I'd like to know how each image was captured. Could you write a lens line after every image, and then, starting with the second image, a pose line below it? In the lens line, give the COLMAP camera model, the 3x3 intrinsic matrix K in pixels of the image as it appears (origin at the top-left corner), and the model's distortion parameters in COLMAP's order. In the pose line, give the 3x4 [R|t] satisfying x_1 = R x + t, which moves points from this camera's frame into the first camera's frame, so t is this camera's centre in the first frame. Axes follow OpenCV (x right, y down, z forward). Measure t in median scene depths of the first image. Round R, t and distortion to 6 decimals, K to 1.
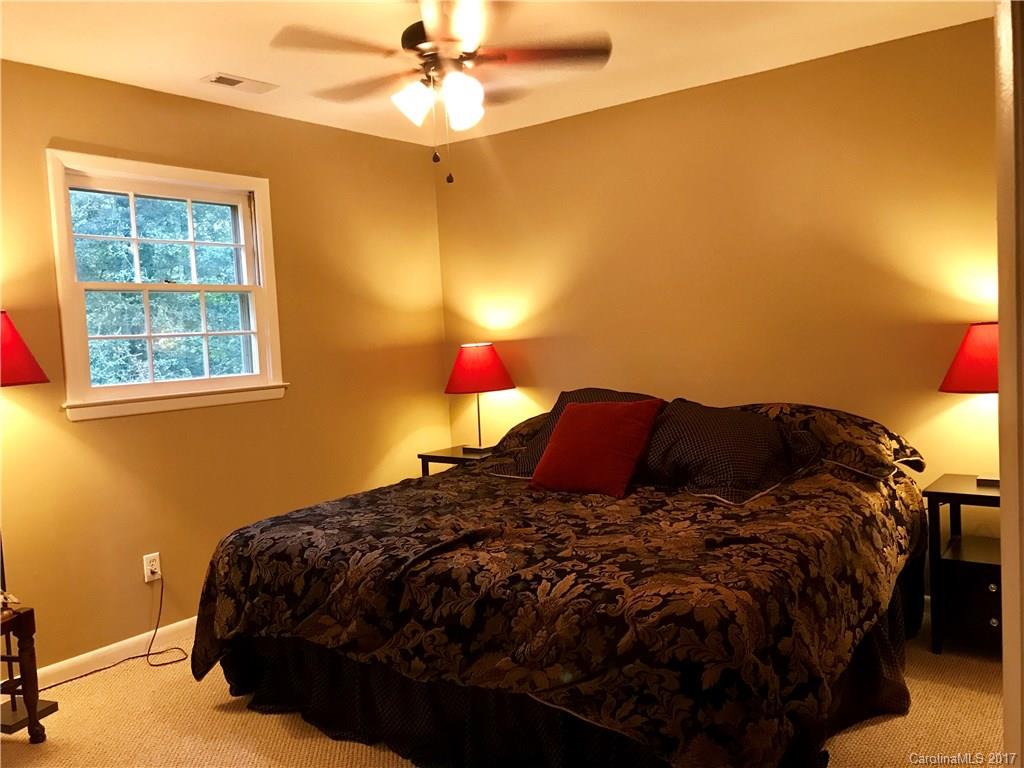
lens RADIAL K [[857.0, 0, 512.0], [0, 857.0, 384.0], [0, 0, 1]] dist [0.041166, -0.000097]
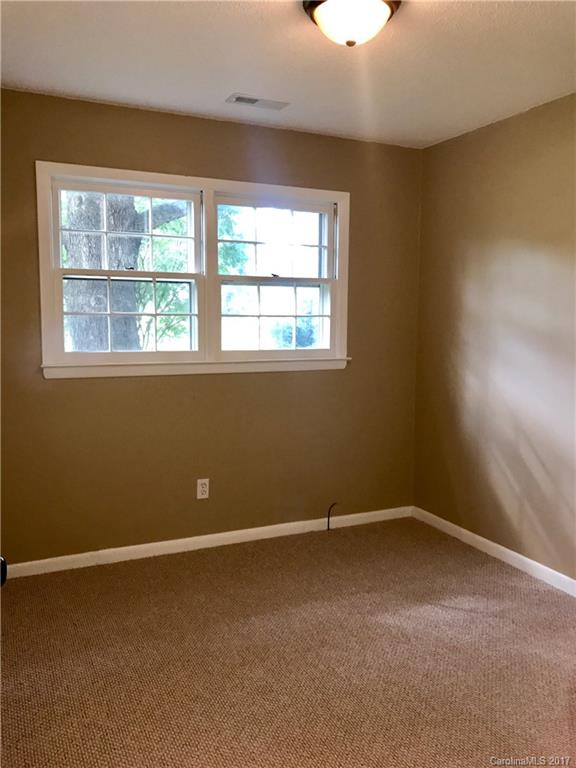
lens RADIAL K [[642.8, 0, 288.0], [0, 642.8, 384.0], [0, 0, 1]] dist [0.041166, -0.000097]
pose [[0.880660, 0.101808, -0.462681, 0.097076], [-0.083525, 0.994704, 0.059893, -0.013052], [0.466328, -0.014100, 0.884500, 0.137167]]
